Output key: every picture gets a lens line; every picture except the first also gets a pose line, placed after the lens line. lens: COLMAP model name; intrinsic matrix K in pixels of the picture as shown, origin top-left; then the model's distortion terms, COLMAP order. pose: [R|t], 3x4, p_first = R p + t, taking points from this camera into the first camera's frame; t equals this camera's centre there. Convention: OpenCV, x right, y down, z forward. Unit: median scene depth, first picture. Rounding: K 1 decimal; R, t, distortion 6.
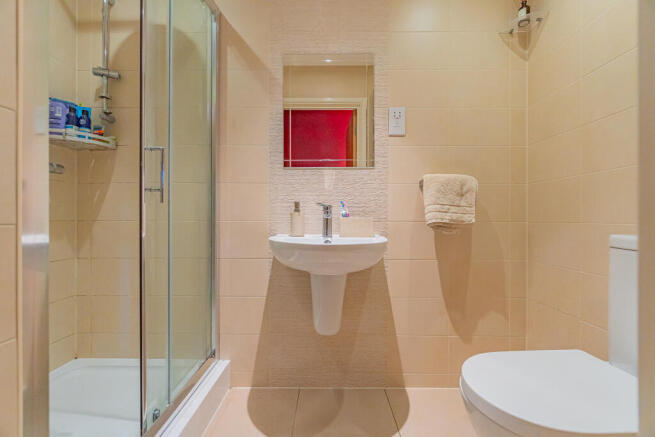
lens RADIAL K [[275.6, 0, 327.5], [0, 275.6, 218.5], [0, 0, 1]] dist [-0.001910, -0.000036]
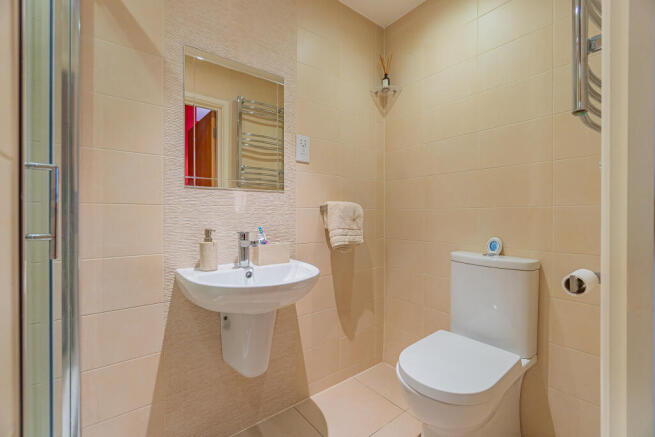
lens RADIAL K [[275.6, 0, 327.5], [0, 275.6, 218.5], [0, 0, 1]] dist [-0.001910, -0.000036]
pose [[0.792524, -0.005856, 0.609812, -0.325827], [0.002760, 0.999978, 0.006017, -0.094538], [-0.609834, -0.003086, 0.792523, 0.108560]]
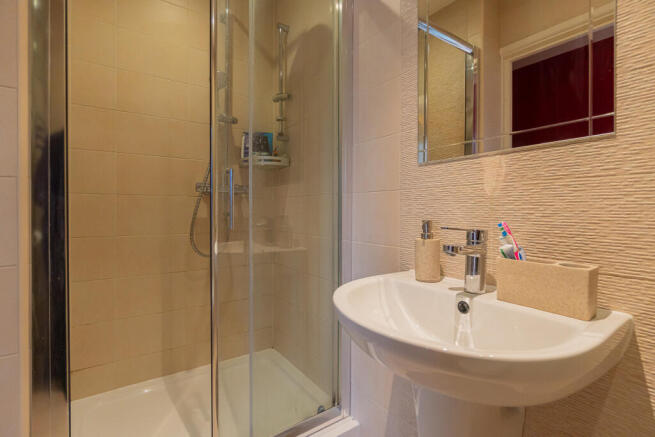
lens RADIAL K [[311.4, 0, 327.5], [0, 311.4, 218.5], [0, 0, 1]] dist [-0.025635, -0.000044]
pose [[0.563205, 0.020709, -0.826057, 0.301265], [-0.011107, 0.999785, 0.017492, -0.072904], [0.826242, -0.000677, 0.563314, 0.447158]]
